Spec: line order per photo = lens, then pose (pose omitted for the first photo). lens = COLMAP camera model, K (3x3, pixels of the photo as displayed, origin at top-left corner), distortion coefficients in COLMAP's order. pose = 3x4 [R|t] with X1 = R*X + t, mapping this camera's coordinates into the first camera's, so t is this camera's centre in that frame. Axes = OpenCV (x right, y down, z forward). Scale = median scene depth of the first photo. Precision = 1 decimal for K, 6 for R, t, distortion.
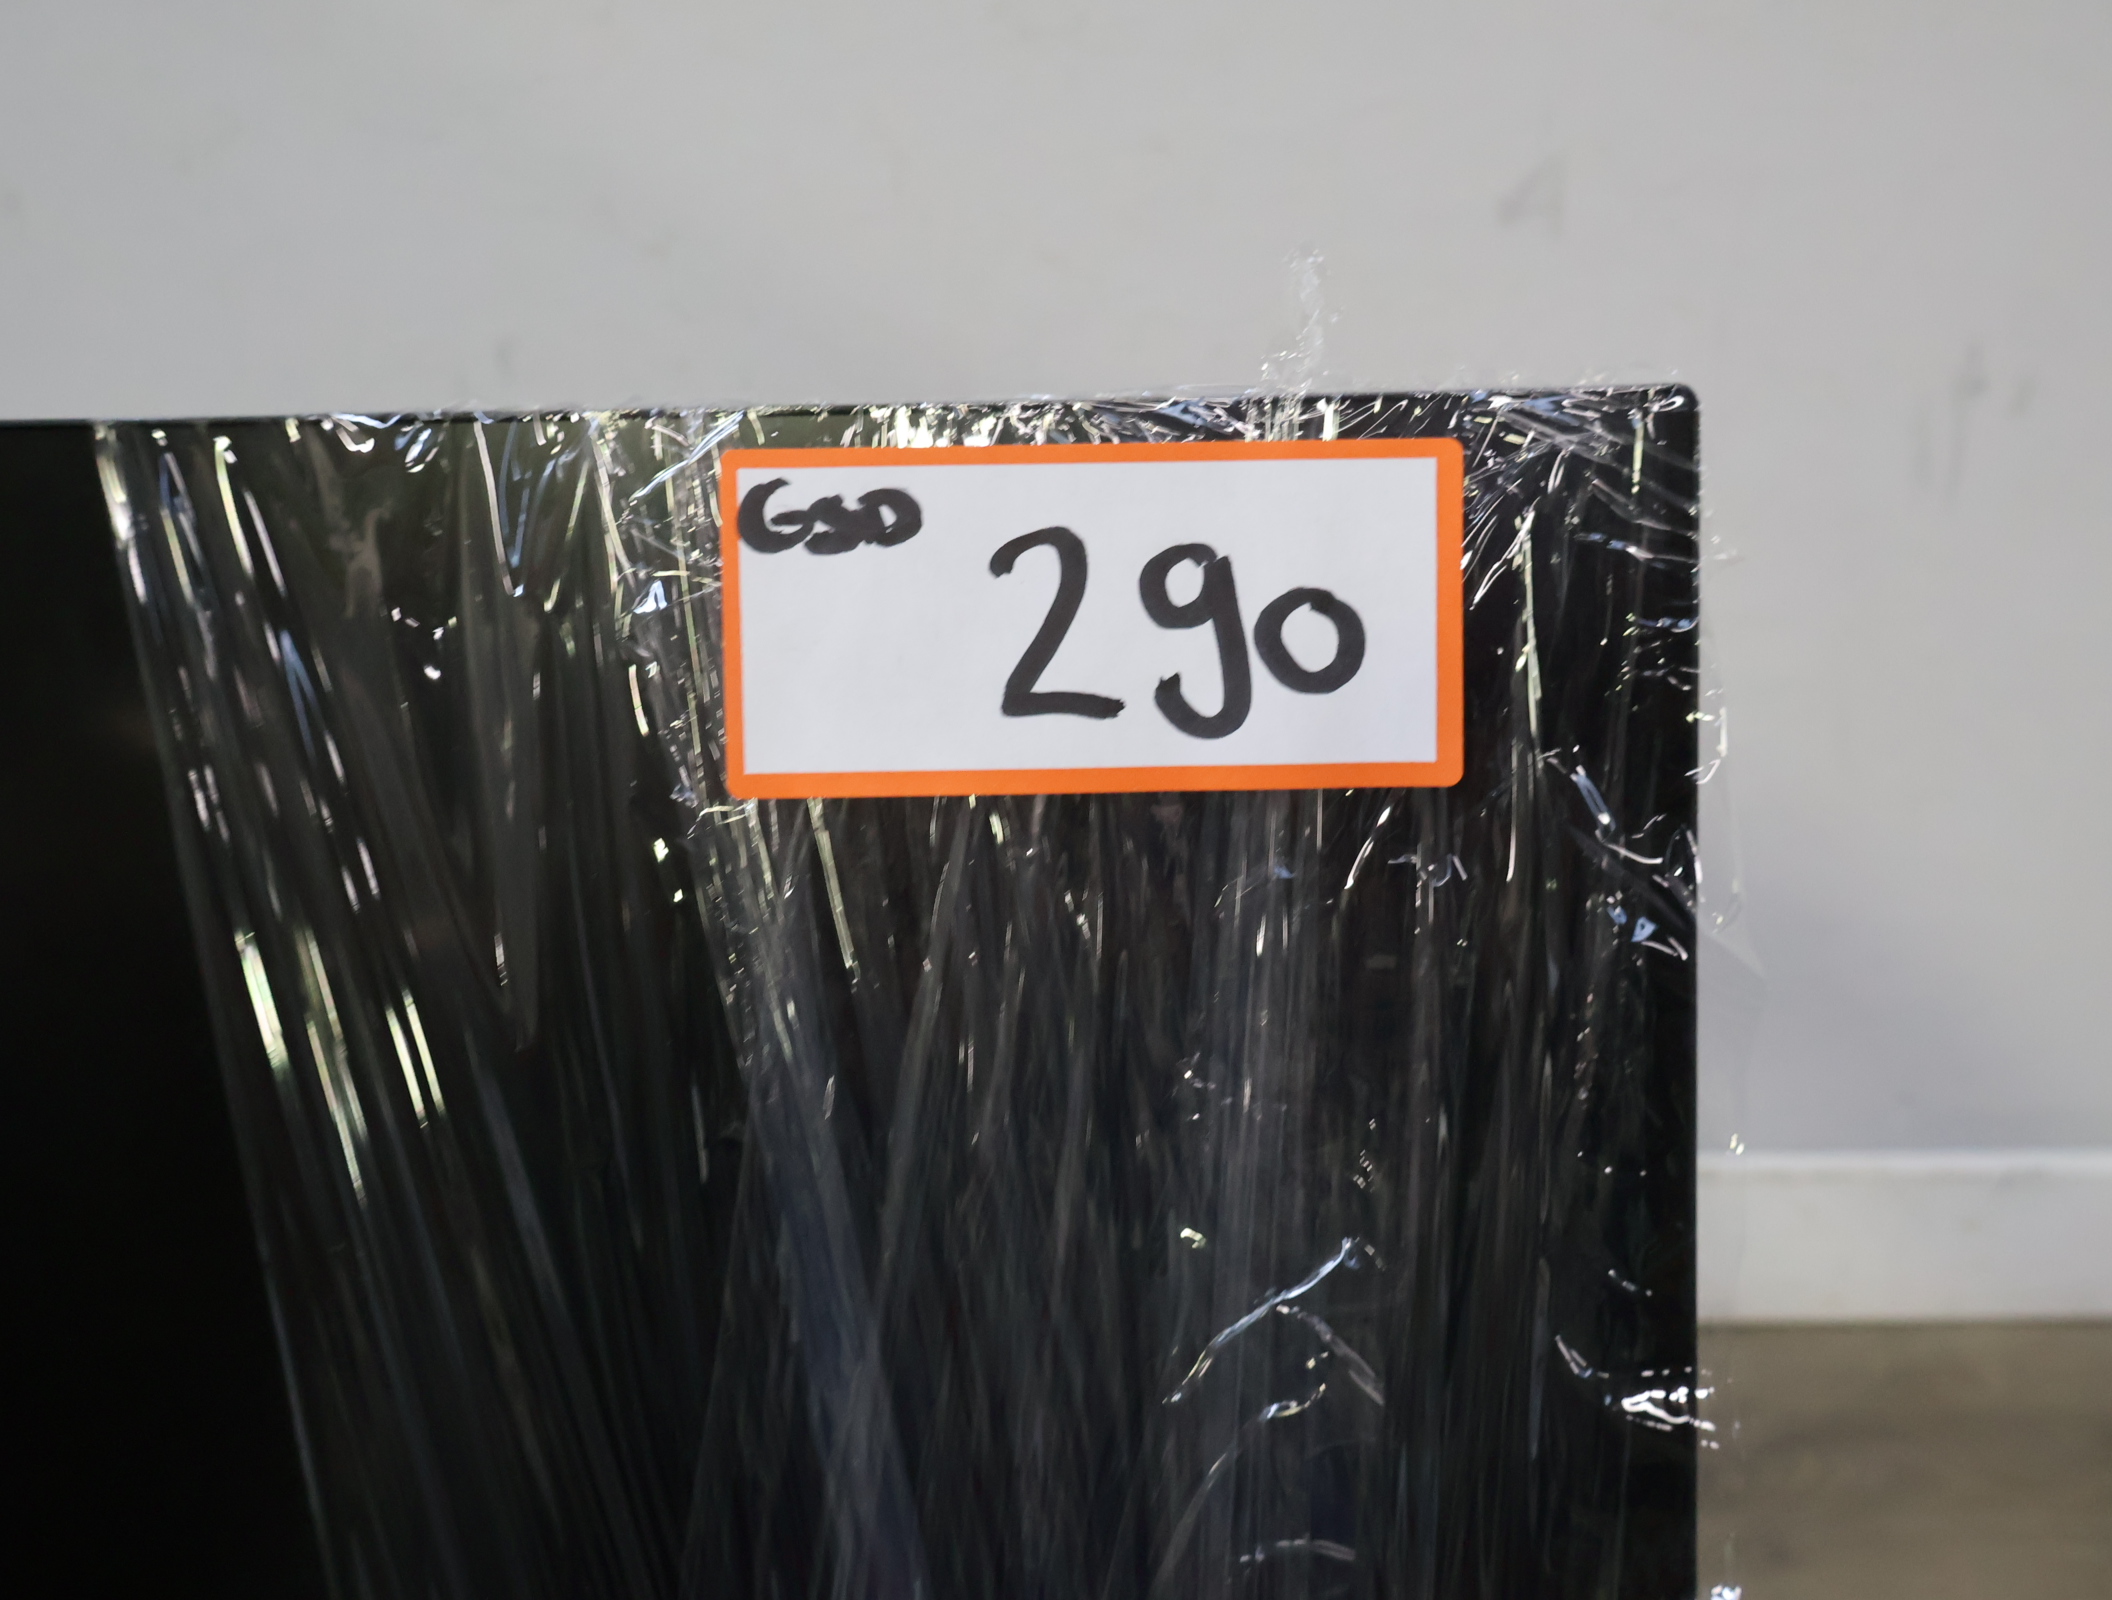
lens RADIAL K [[2034.5, 0, 1061.2], [0, 2034.5, 800.2], [0, 0, 1]] dist [0.007443, -0.008716]
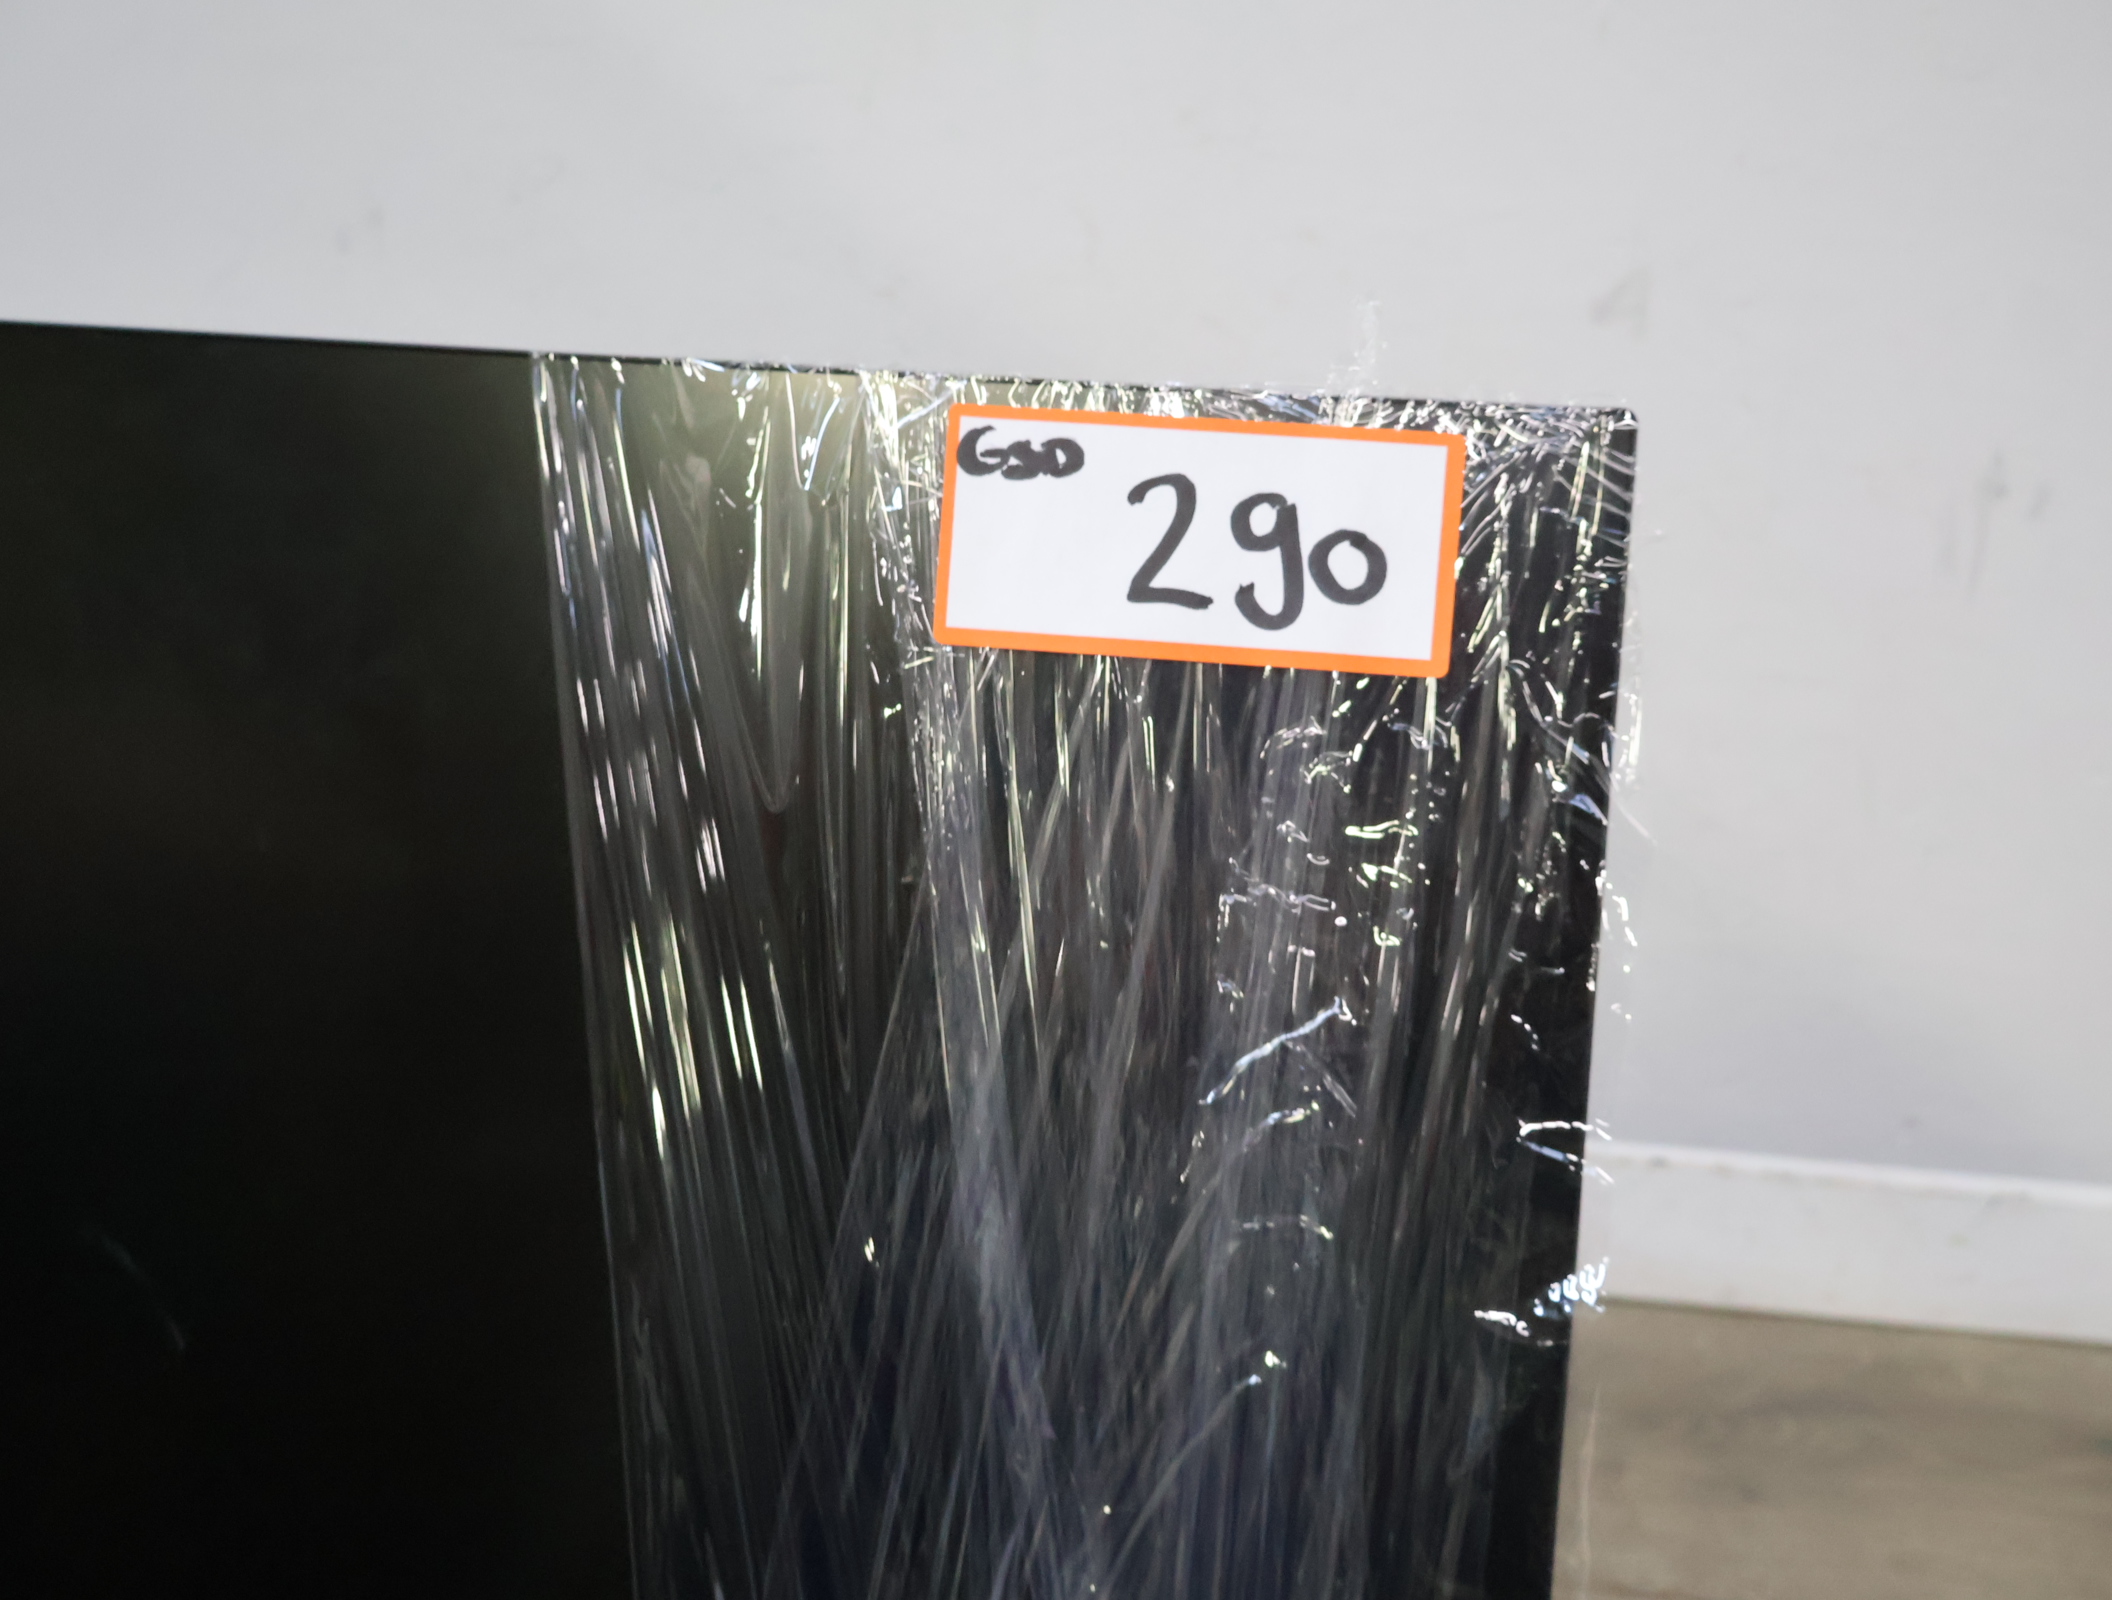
lens RADIAL K [[2034.5, 0, 1061.2], [0, 2034.5, 800.2], [0, 0, 1]] dist [0.007443, -0.008716]
pose [[0.993236, 0.090404, -0.072867, 0.041866], [-0.093578, 0.994752, -0.041378, 0.161002], [0.068744, 0.047917, 0.996483, -0.422092]]
